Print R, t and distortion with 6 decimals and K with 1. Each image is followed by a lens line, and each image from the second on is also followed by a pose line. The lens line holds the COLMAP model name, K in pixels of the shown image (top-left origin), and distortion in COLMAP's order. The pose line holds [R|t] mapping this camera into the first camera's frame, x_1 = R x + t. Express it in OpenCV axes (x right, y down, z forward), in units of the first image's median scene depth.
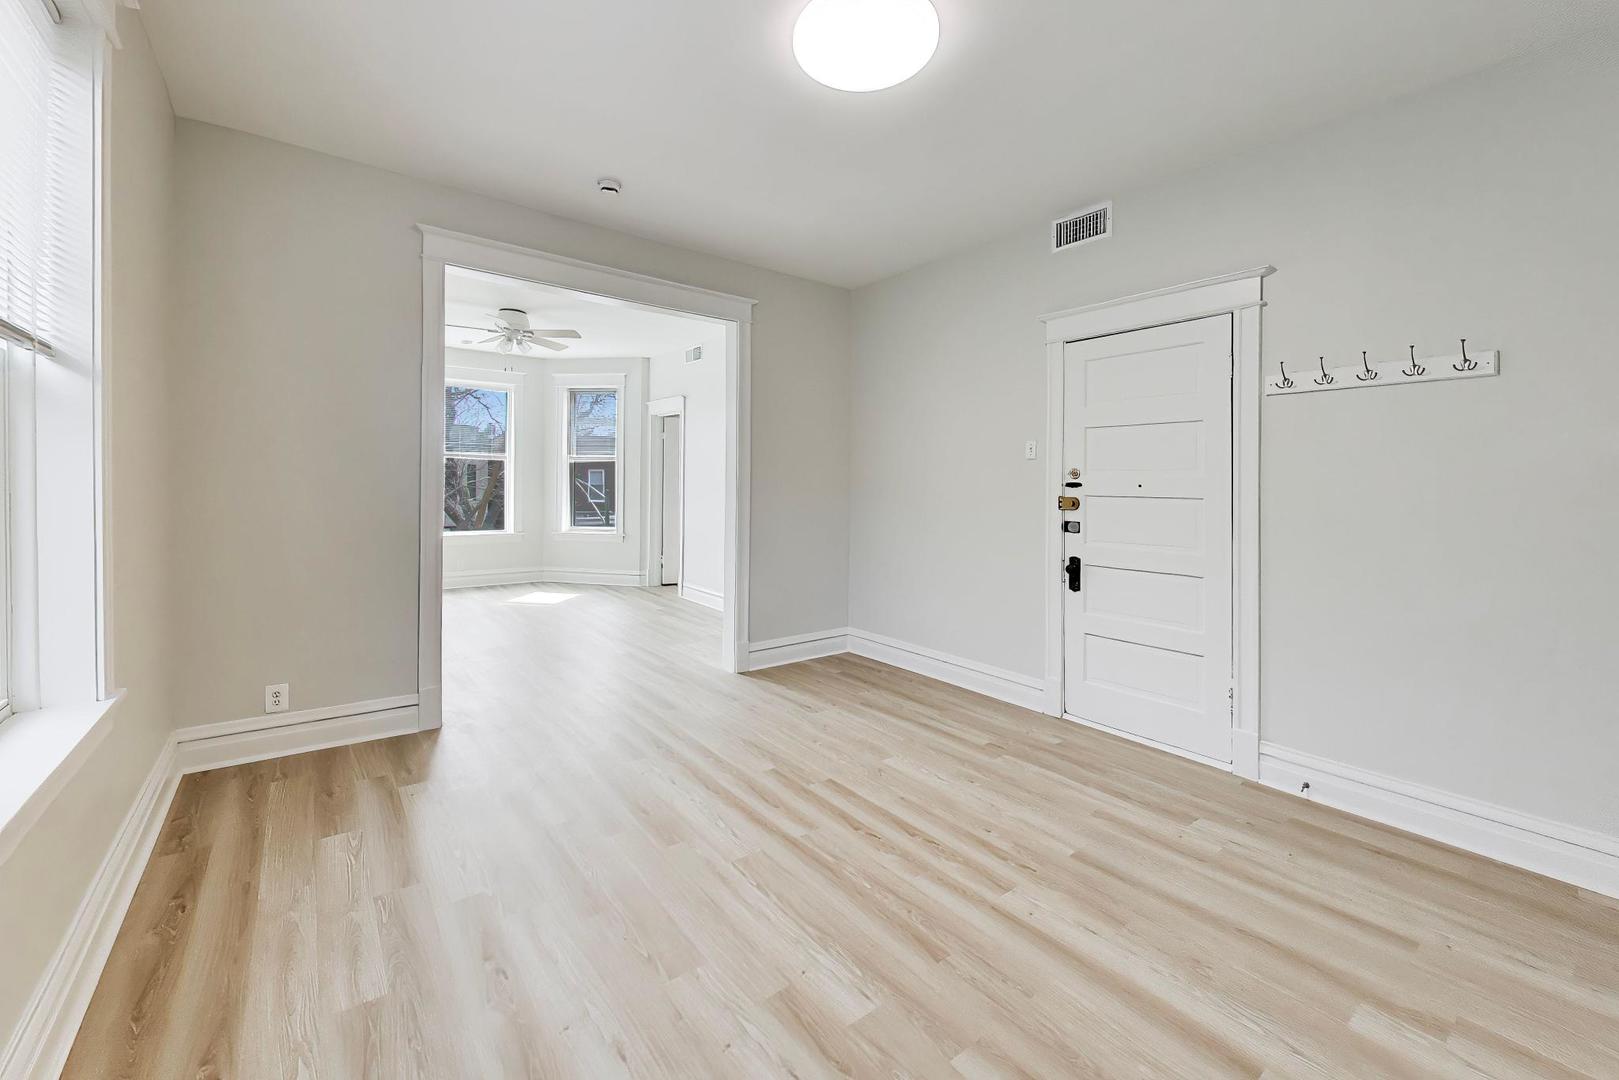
lens RADIAL K [[633.4, 0, 796.9], [0, 633.4, 480.5], [0, 0, 1]] dist [0.003947, -0.000473]
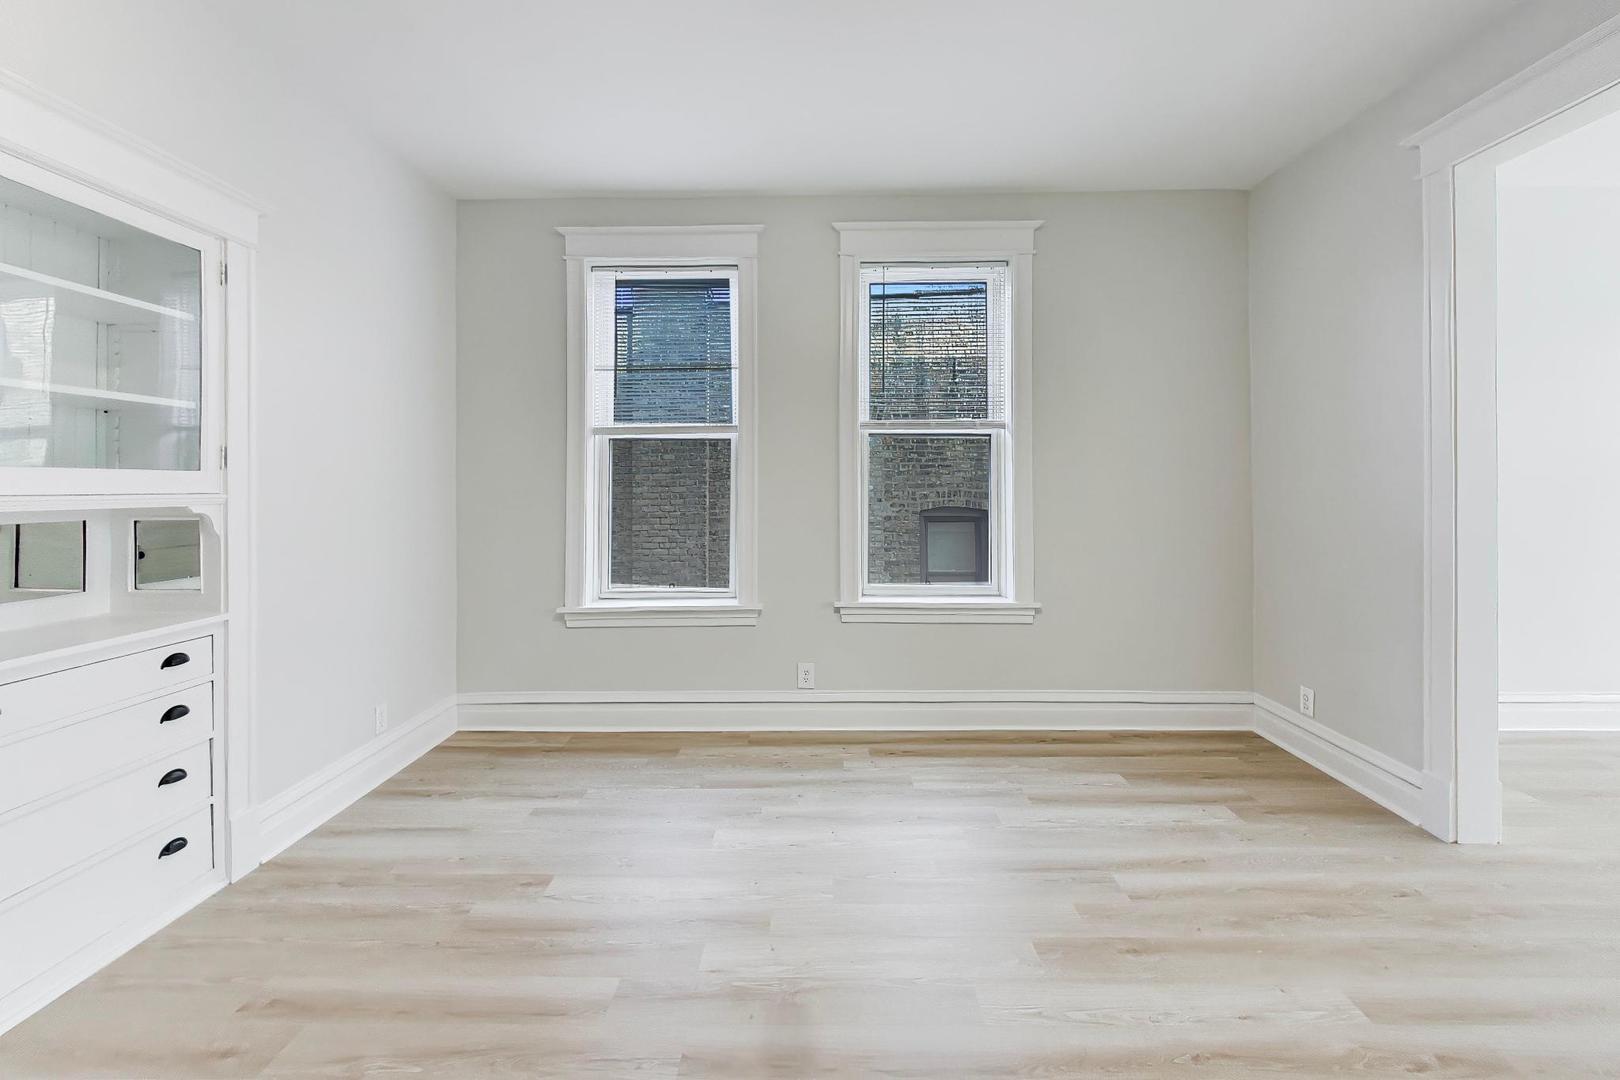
lens RADIAL K [[633.8, 0, 812.6], [0, 633.8, 486.5], [0, 0, 1]] dist [0.003947, -0.000473]
pose [[-0.624313, -0.011674, -0.781087, 0.525380], [-0.002411, 0.999912, -0.013017, 0.011588], [0.781170, -0.006243, -0.624287, 1.119696]]
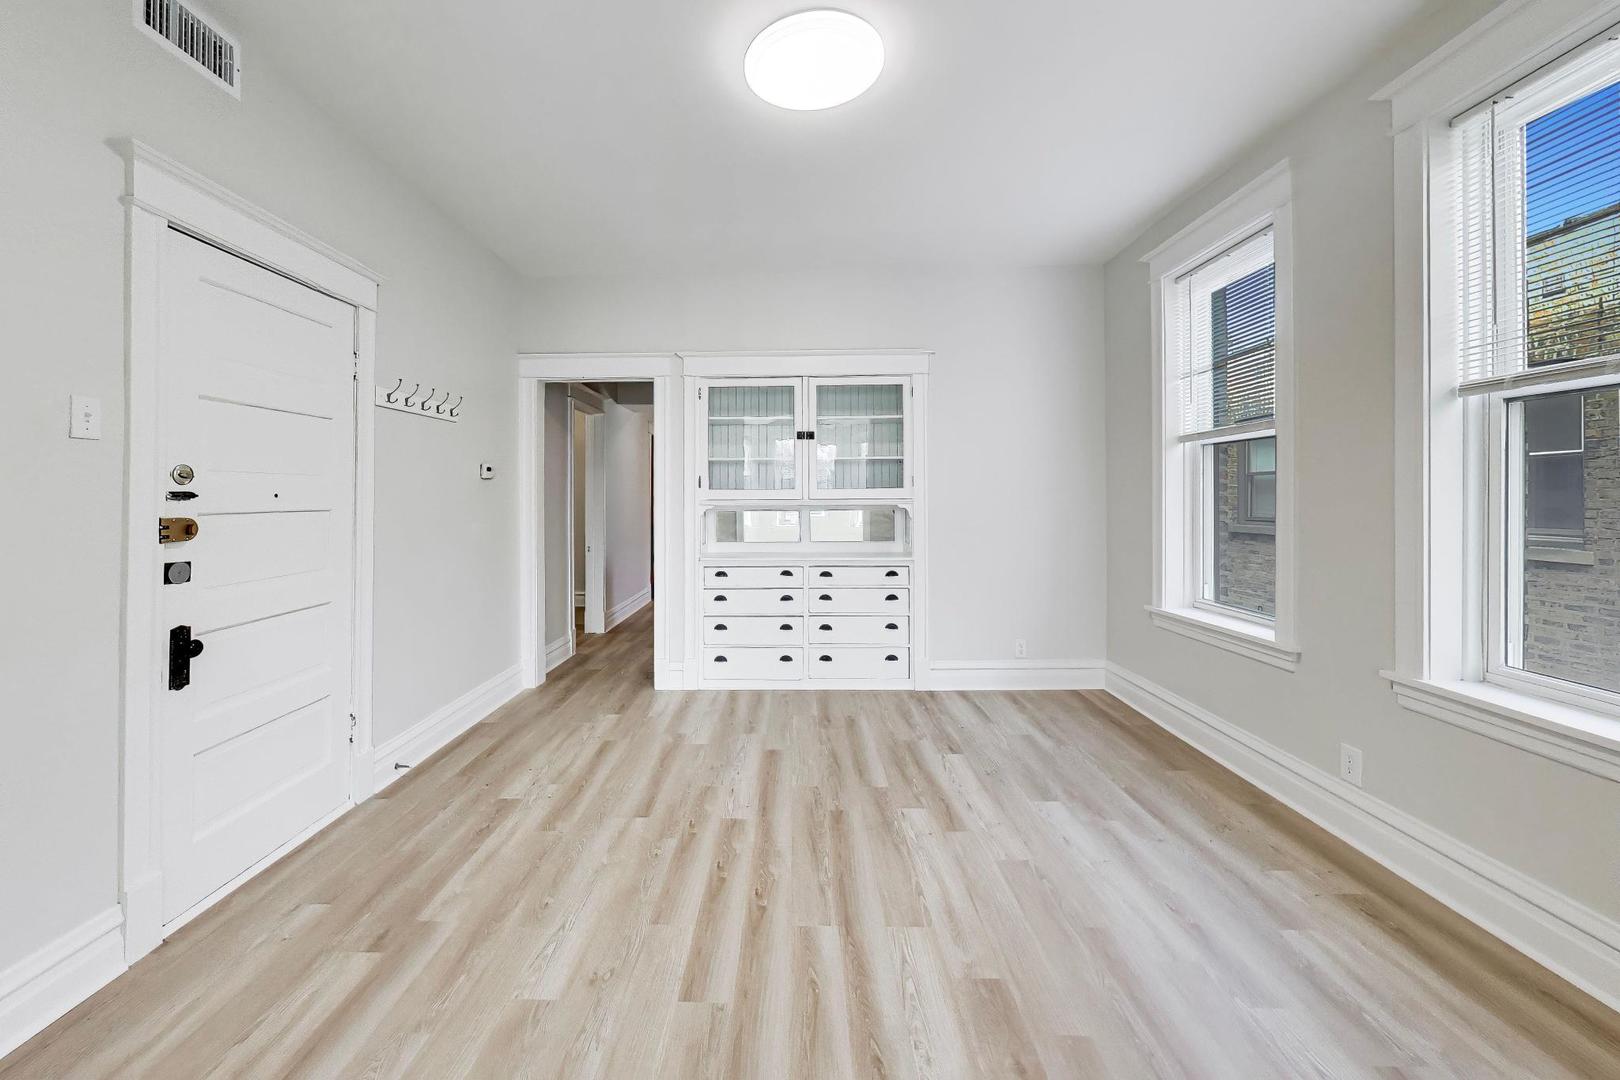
lens RADIAL K [[633.8, 0, 756.7], [0, 633.8, 490.2], [0, 0, 1]] dist [0.003947, -0.000473]
pose [[-0.745272, -0.001580, 0.666758, -0.427022], [-0.007700, 0.999951, -0.006238, 0.003570], [-0.666716, -0.009783, -0.745248, 1.530399]]
